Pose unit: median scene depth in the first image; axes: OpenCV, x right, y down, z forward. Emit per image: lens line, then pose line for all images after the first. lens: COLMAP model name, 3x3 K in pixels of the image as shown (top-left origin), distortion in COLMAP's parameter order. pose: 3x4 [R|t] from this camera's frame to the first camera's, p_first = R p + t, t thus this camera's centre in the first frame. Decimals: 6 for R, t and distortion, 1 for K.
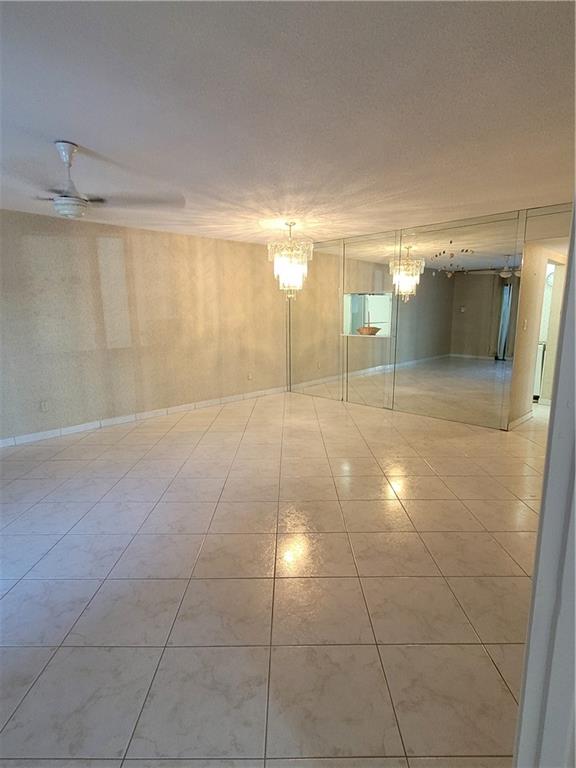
lens RADIAL K [[421.3, 0, 286.7], [0, 421.3, 382.9], [0, 0, 1]] dist [0.003399, -0.000935]
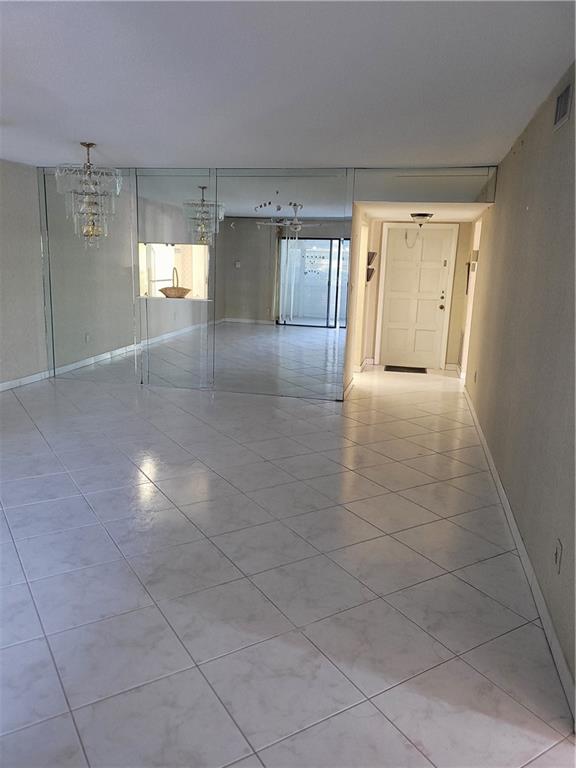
lens RADIAL K [[578.4, 0, 288.7], [0, 578.4, 386.3], [0, 0, 1]] dist [0.031977, 0.003462]
pose [[0.843443, -0.072777, 0.532266, -0.256614], [0.044757, 0.996856, 0.065378, -0.010367], [-0.535351, -0.031320, 0.844049, -0.041356]]
